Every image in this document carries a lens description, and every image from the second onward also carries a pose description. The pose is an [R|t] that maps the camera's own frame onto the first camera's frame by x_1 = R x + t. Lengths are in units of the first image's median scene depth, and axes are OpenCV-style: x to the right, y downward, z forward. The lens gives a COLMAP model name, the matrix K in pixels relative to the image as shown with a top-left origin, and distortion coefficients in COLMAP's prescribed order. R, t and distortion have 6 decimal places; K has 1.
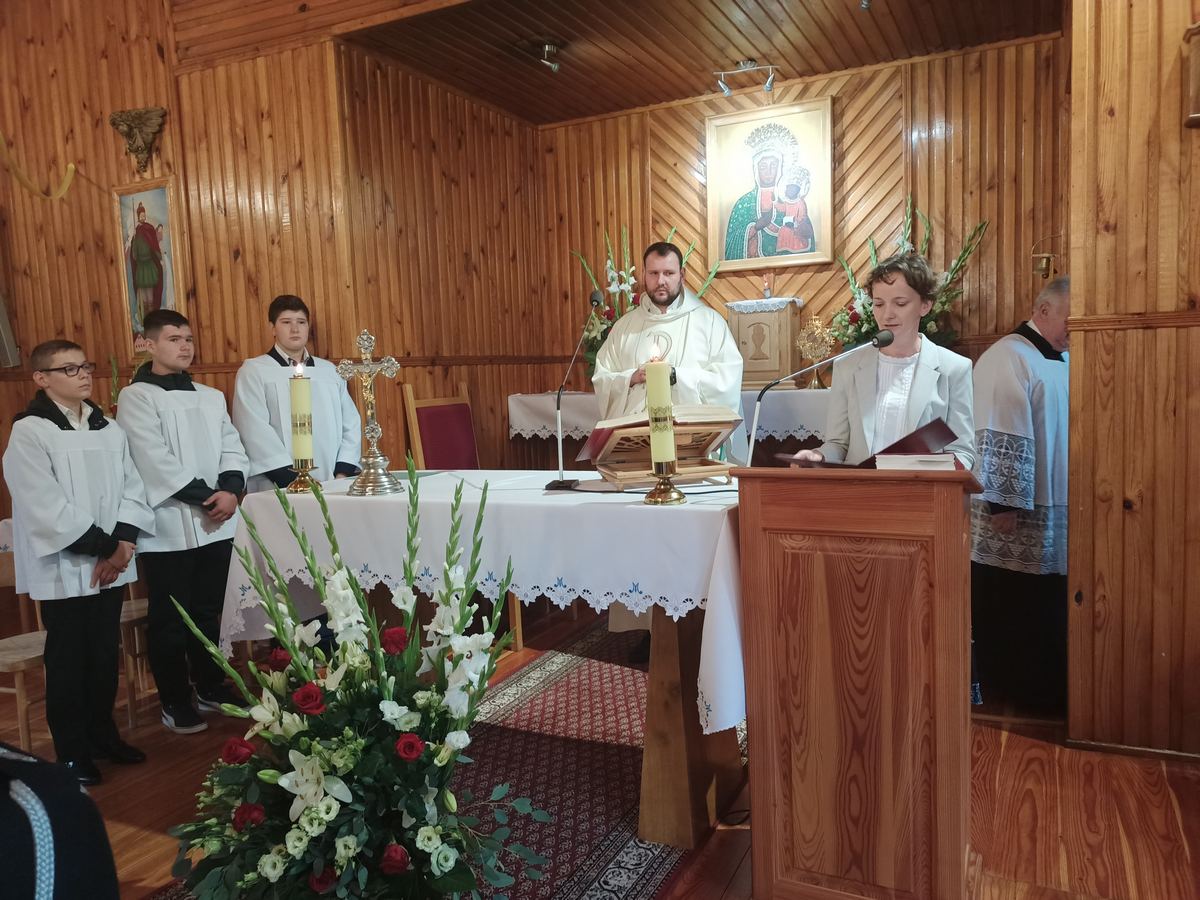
lens RADIAL K [[895.2, 0, 607.7], [0, 895.2, 454.6], [0, 0, 1]] dist [0.063086, -0.077133]
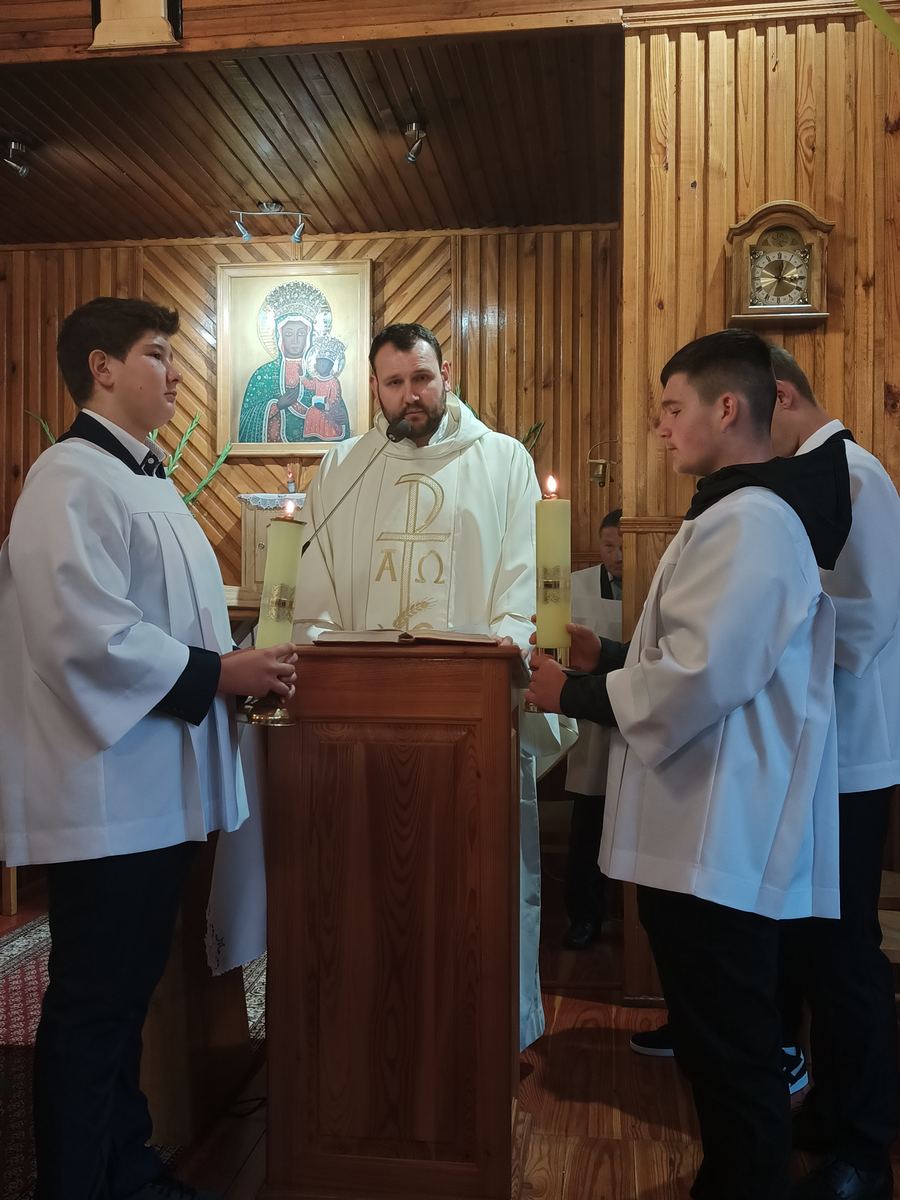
lens RADIAL K [[1222.3, 0, 453.3], [0, 1222.3, 602.1], [0, 0, 1]] dist [0.137248, -0.251360]
pose [[0.949061, 0.043888, 0.312021, -0.026008], [-0.009681, 0.993846, -0.110347, 0.049631], [-0.314944, 0.101705, 0.943645, -0.077485]]
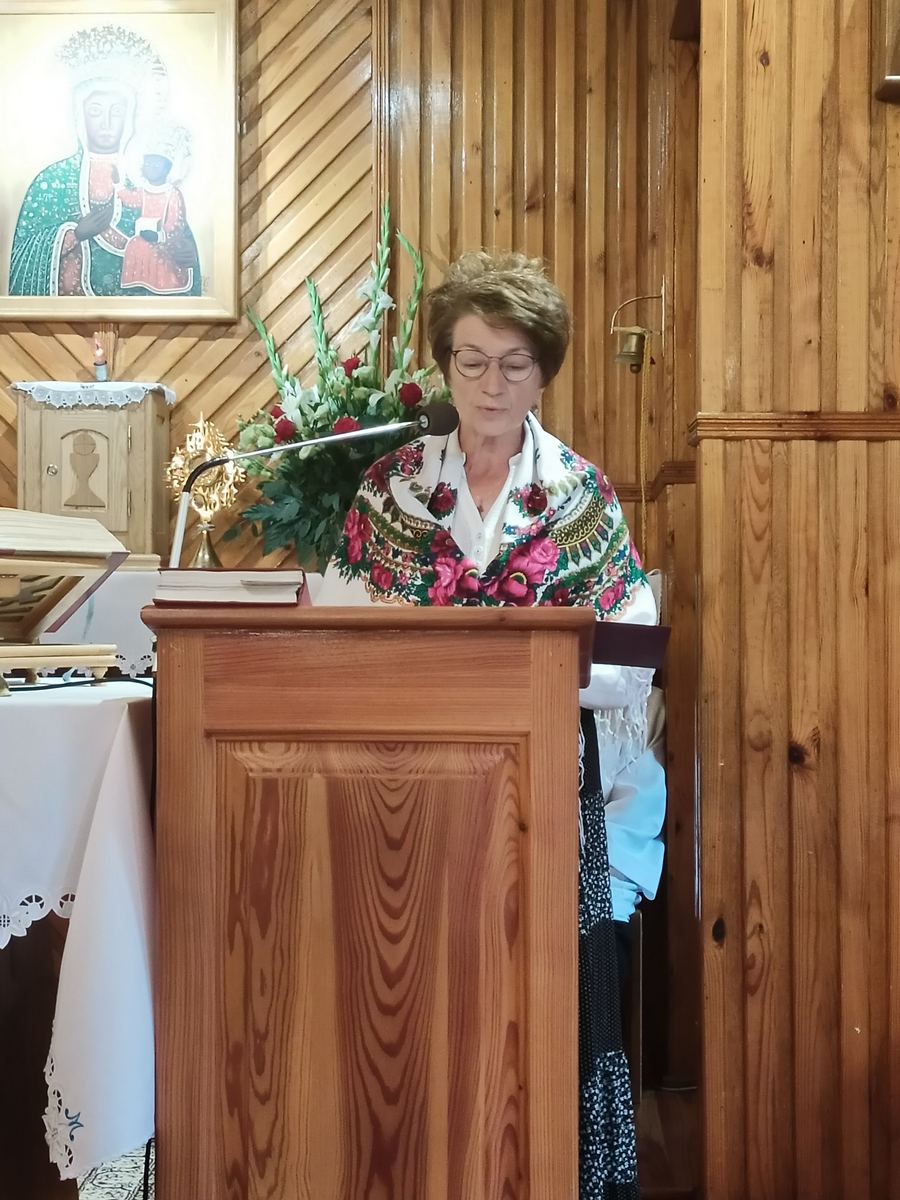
lens RADIAL K [[2013.2, 0, 455.3], [0, 2013.2, 600.3], [0, 0, 1]] dist [0.114494, -0.098225]
pose [[0.922569, 0.043356, 0.383389, -0.063381], [-0.002354, 0.994280, -0.106775, 0.063142], [-0.385825, 0.097604, 0.917394, -0.039522]]
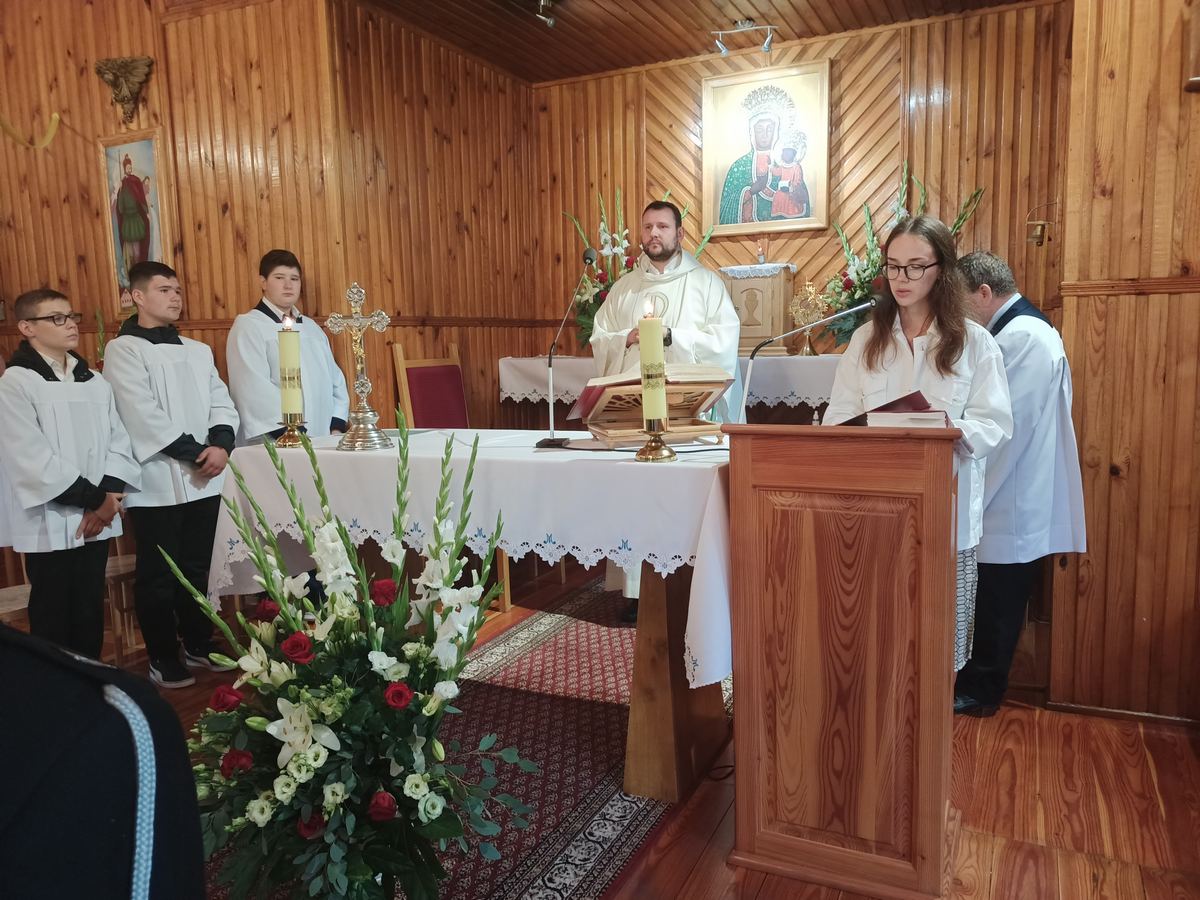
lens RADIAL K [[895.2, 0, 607.7], [0, 895.2, 454.6], [0, 0, 1]] dist [0.063086, -0.077133]
pose [[0.999832, 0.014121, 0.011689, -0.000677], [-0.014494, 0.999368, 0.032445, 0.008691], [-0.011223, -0.032609, 0.999405, 0.001010]]
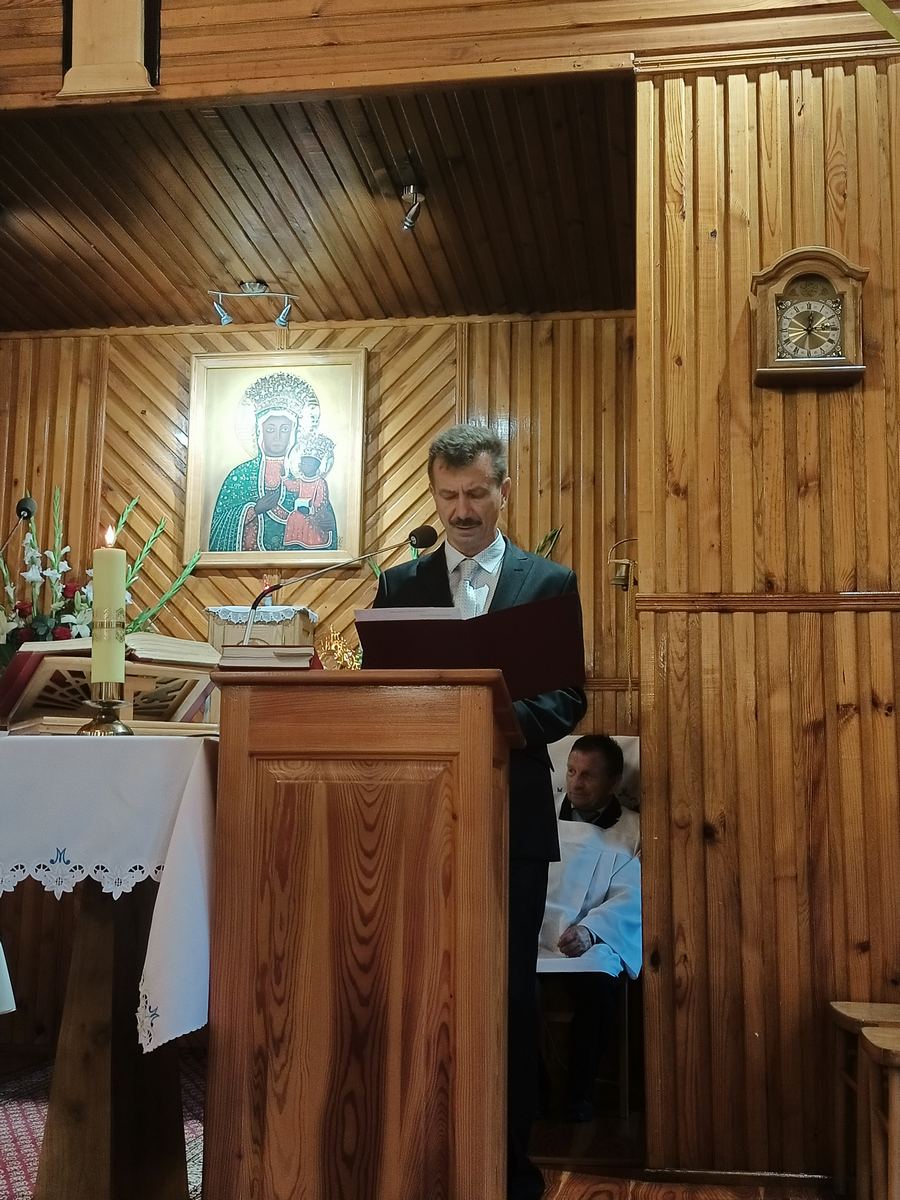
lens RADIAL K [[1500.8, 0, 450.0], [0, 1500.8, 600.0], [0, 0, 1]] dist [0.171912, -0.396983]
pose [[0.953723, 0.098961, 0.283936, -0.019319], [-0.022881, 0.965437, -0.259628, 0.139086], [-0.299816, 0.241117, 0.923024, -0.124753]]
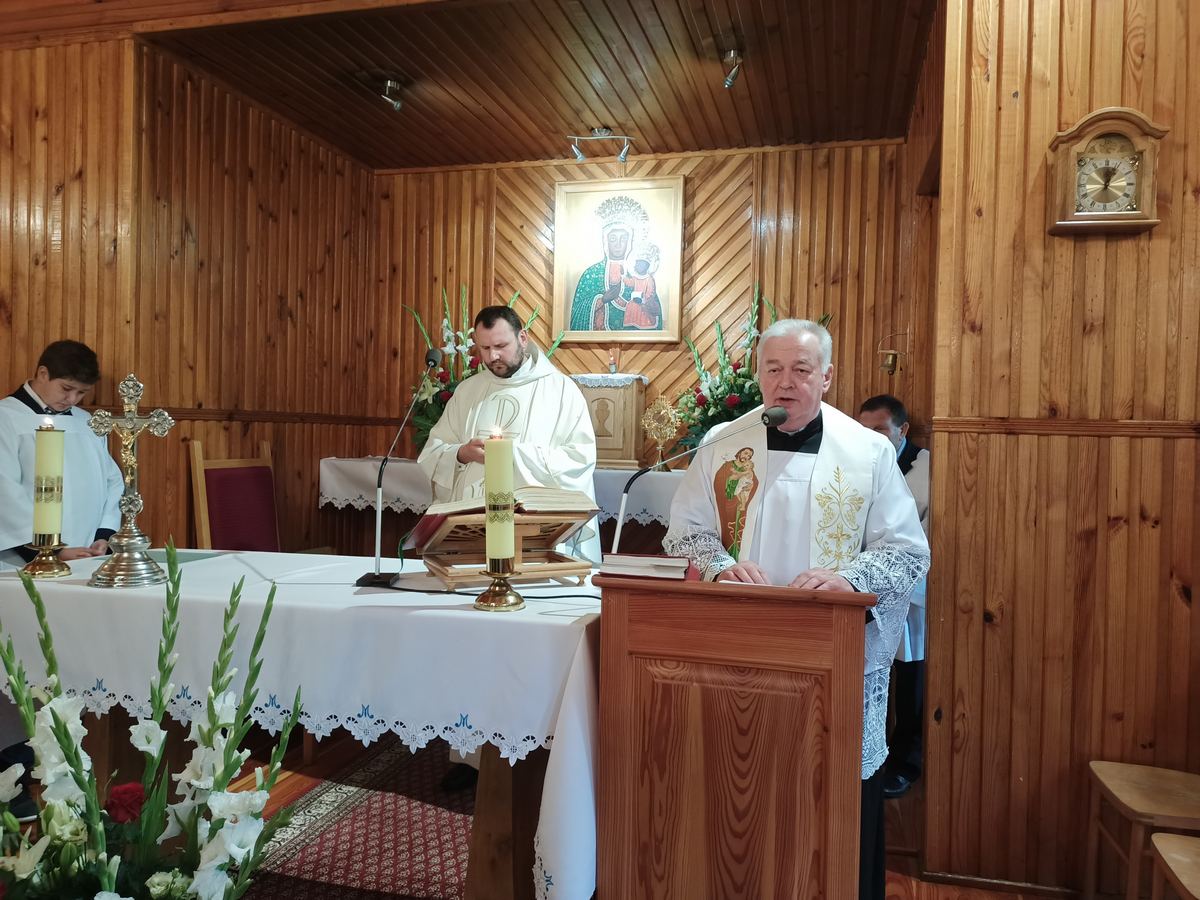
lens RADIAL K [[895.2, 0, 607.7], [0, 895.2, 454.6], [0, 0, 1]] dist [0.063086, -0.077133]
pose [[0.979563, 0.056904, 0.192921, -0.006450], [-0.042189, 0.995938, -0.079549, -0.015072], [-0.196664, 0.069784, 0.977984, 0.094419]]
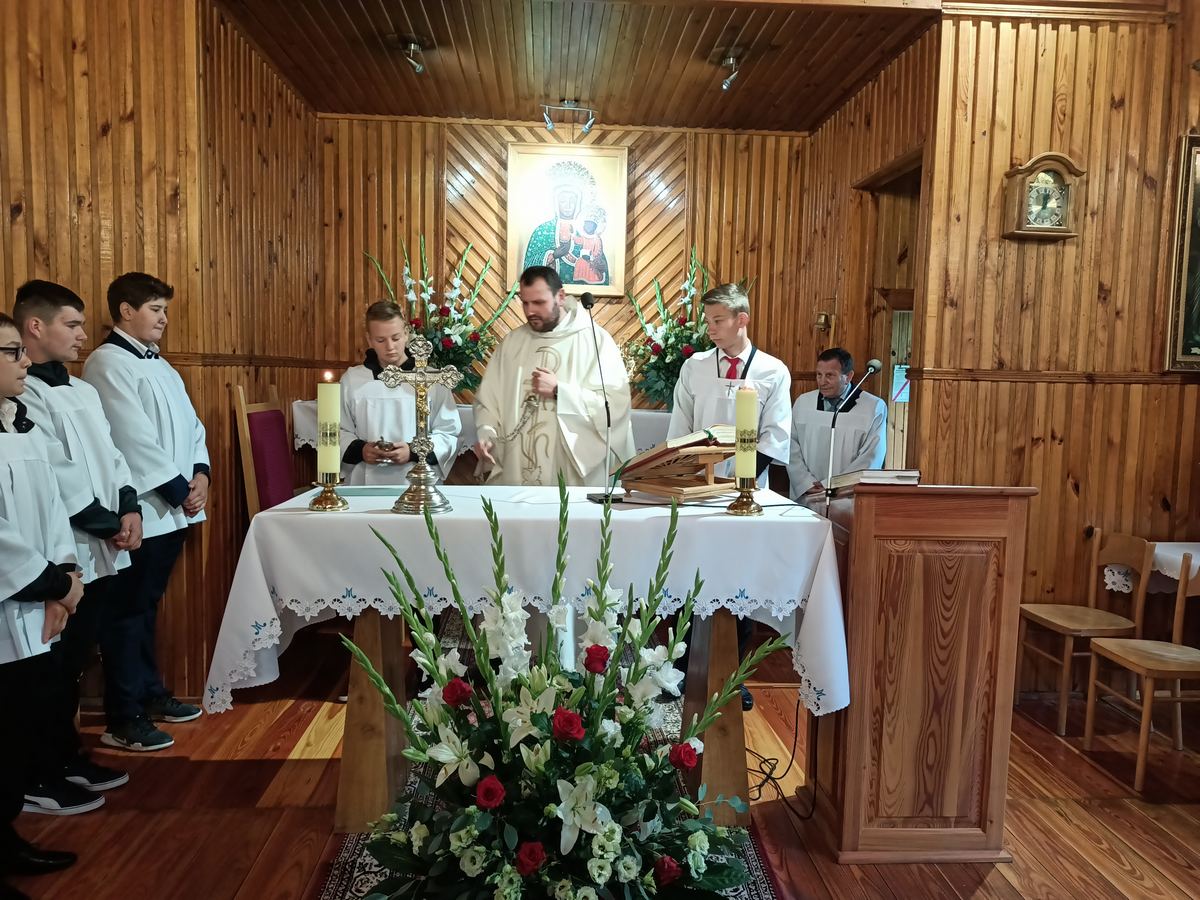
lens RADIAL K [[886.8, 0, 615.5], [0, 886.8, 456.1], [0, 0, 1]] dist [0.080613, -0.103608]
pose [[0.869643, 0.014975, 0.493454, -0.351317], [-0.009376, 0.999861, -0.013819, -0.002140], [-0.493592, 0.007391, 0.869662, 0.064752]]
